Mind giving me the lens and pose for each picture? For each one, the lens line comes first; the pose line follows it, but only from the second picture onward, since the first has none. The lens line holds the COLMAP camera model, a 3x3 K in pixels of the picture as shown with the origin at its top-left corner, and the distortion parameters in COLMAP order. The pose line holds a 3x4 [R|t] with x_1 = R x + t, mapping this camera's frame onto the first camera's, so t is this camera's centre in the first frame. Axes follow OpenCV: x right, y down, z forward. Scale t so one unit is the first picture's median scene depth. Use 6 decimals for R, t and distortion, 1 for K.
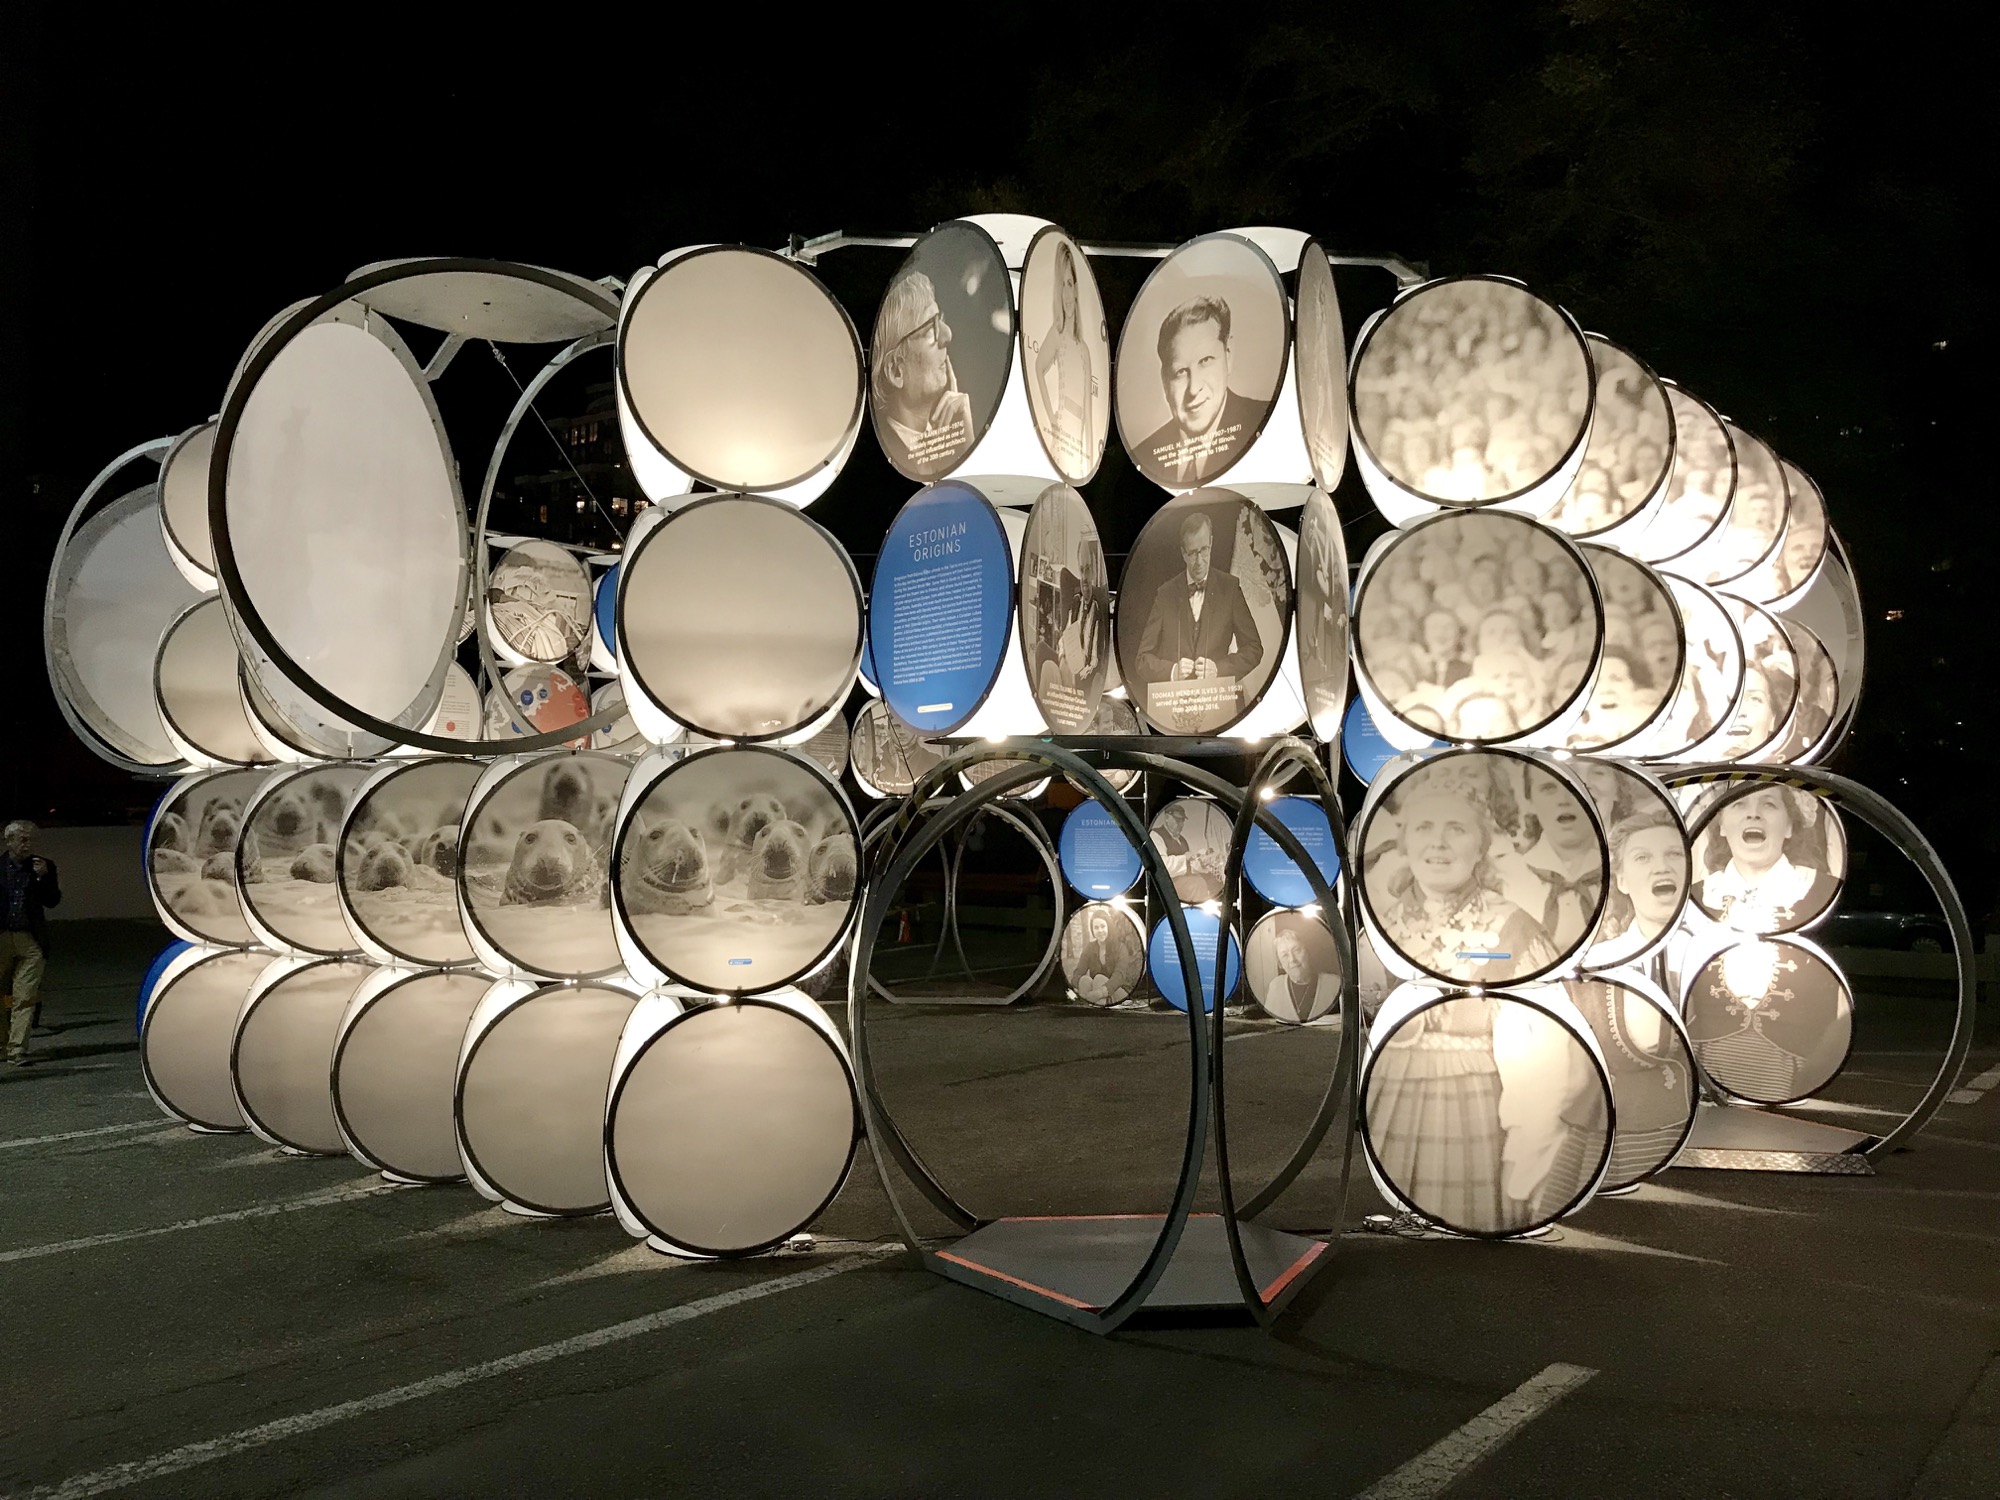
lens RADIAL K [[1687.5, 0, 1001.8], [0, 1687.5, 685.1], [0, 0, 1]] dist [-0.001415, 0.005656]
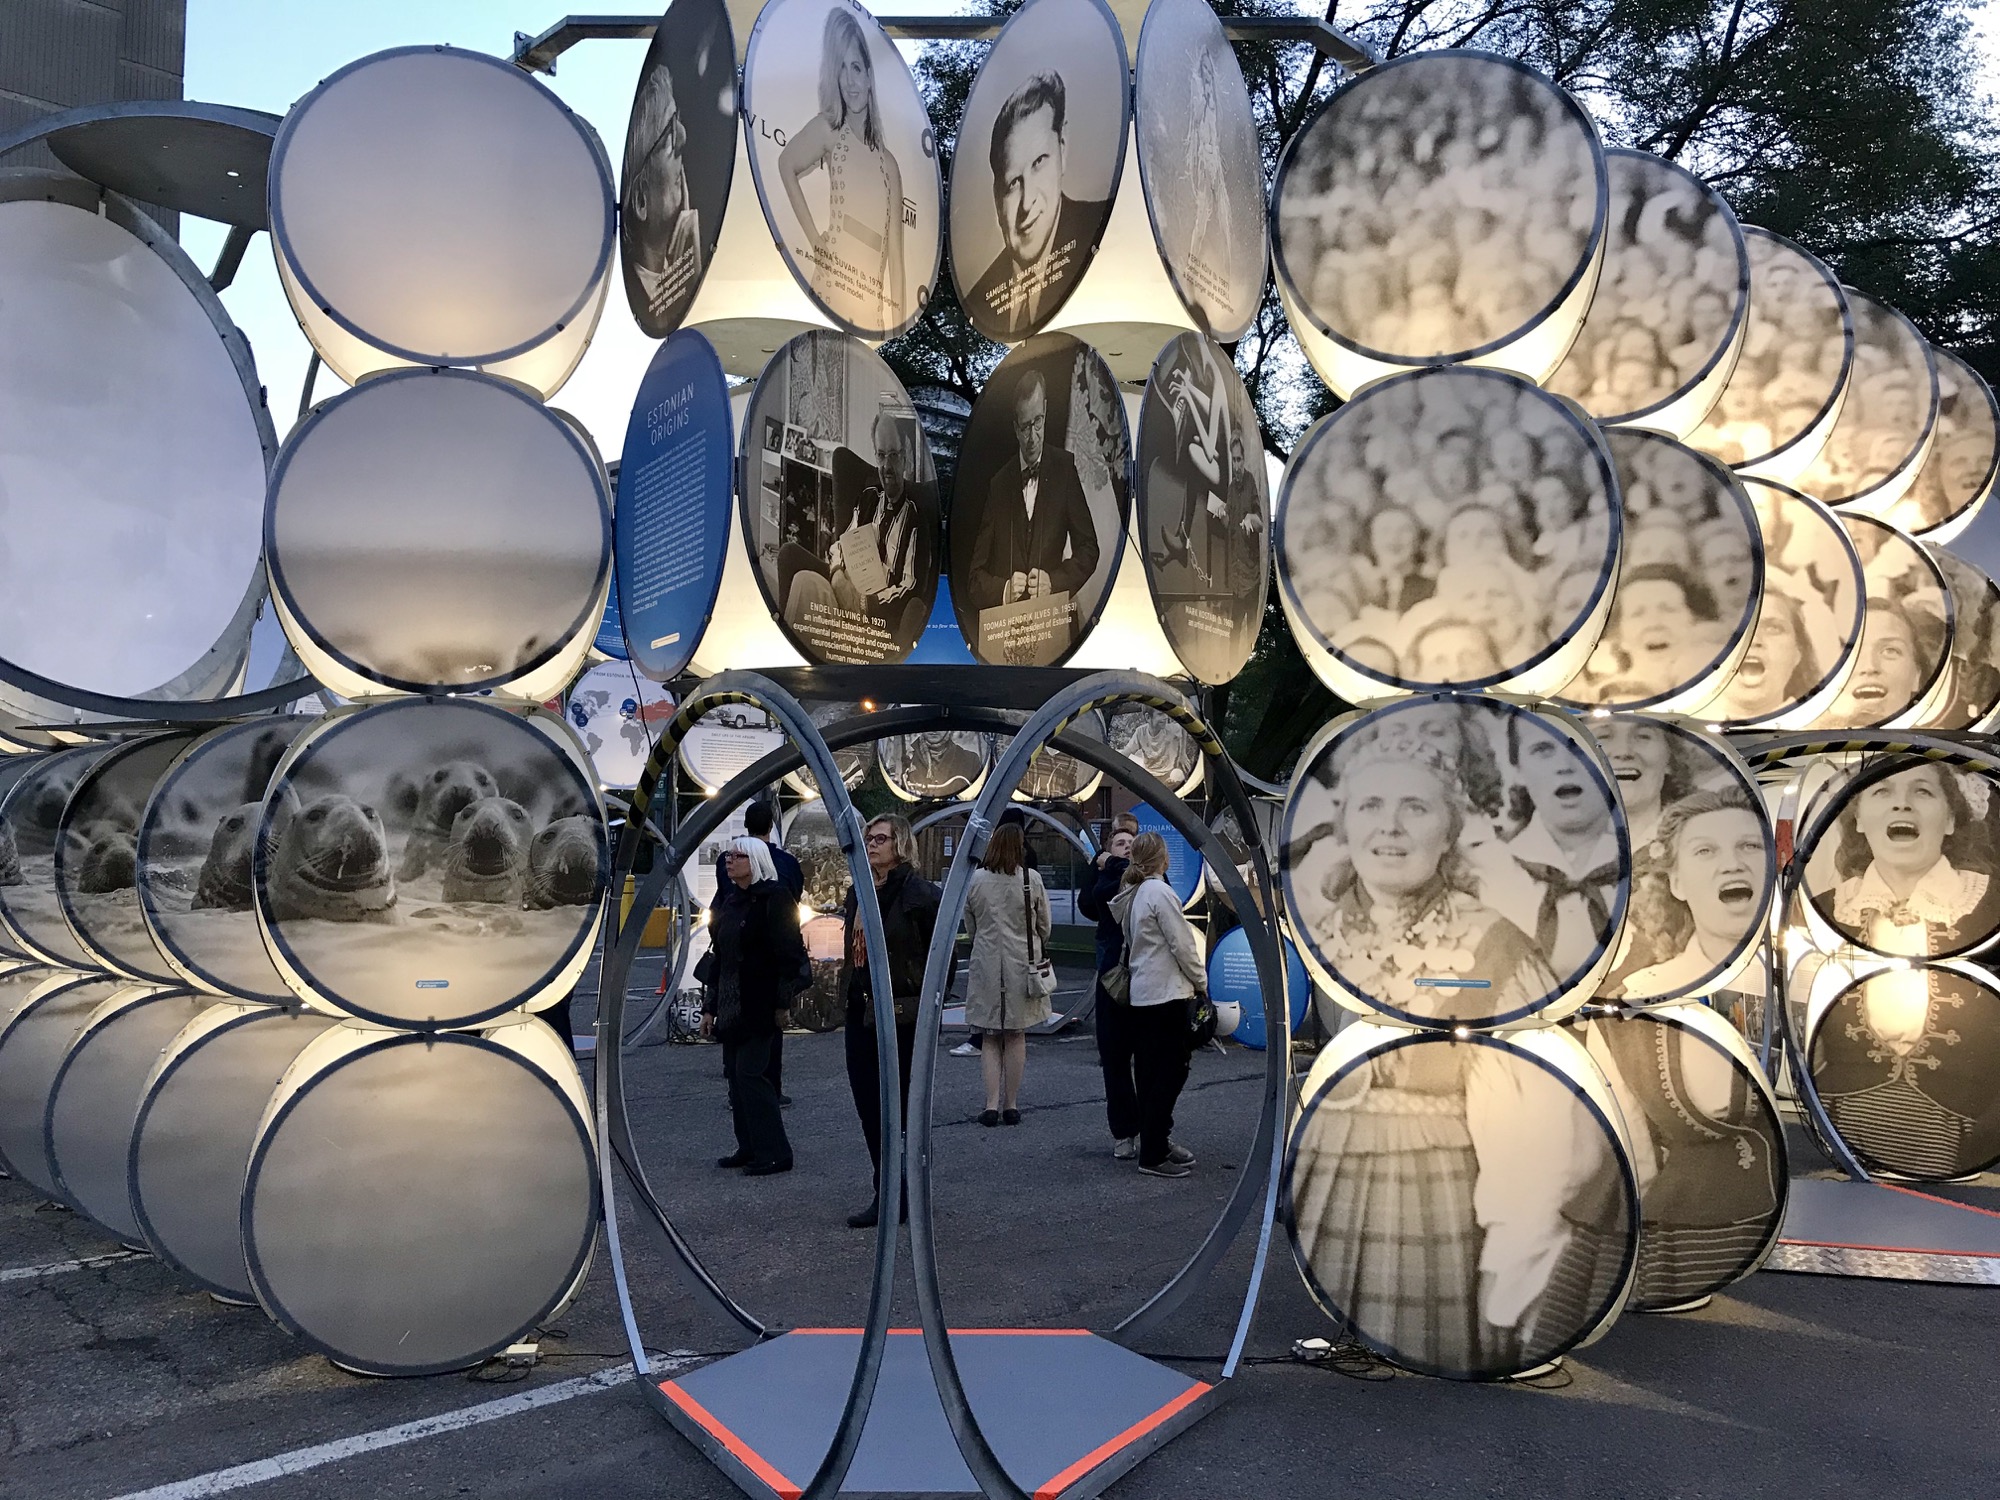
lens RADIAL K [[1687.5, 0, 1005.7], [0, 1687.5, 694.5], [0, 0, 1]] dist [-0.001415, 0.005656]
pose [[0.993743, -0.010549, -0.111193, 0.174551], [0.009671, 0.999918, -0.008438, 0.040911], [0.111273, 0.007310, 0.993763, 0.259078]]
